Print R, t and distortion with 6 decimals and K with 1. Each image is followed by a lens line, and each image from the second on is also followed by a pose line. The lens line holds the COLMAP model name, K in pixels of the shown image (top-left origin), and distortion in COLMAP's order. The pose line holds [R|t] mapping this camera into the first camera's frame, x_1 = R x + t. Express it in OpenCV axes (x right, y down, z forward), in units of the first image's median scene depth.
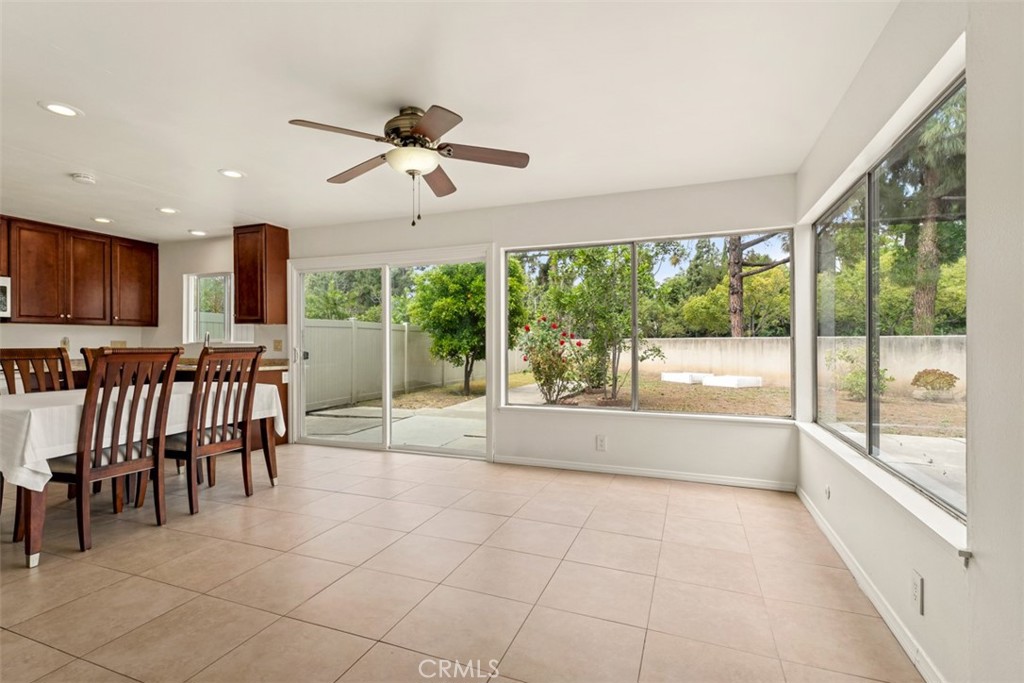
lens RADIAL K [[482.1, 0, 509.0], [0, 482.1, 342.3], [0, 0, 1]] dist [0.001039, 0.000131]
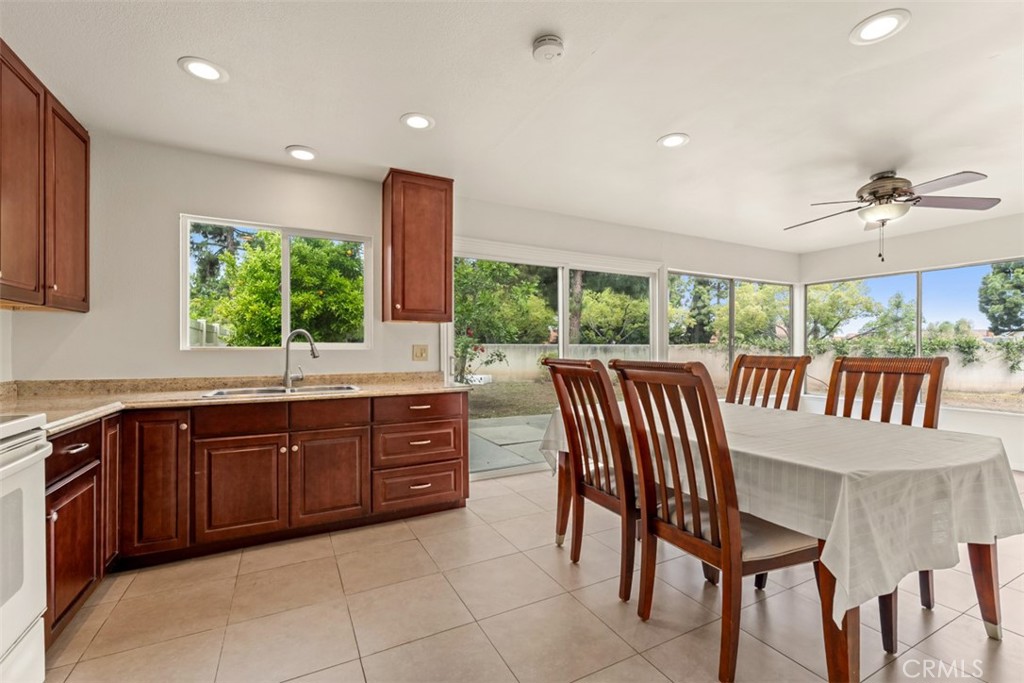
lens RADIAL K [[439.3, 0, 512.7], [0, 439.3, 347.6], [0, 0, 1]] dist [-0.000742, -0.000411]
pose [[0.665575, 0.004788, 0.746316, -1.197886], [-0.005570, 0.999983, -0.001448, -0.001378], [-0.746311, -0.003193, 0.665590, 0.655427]]
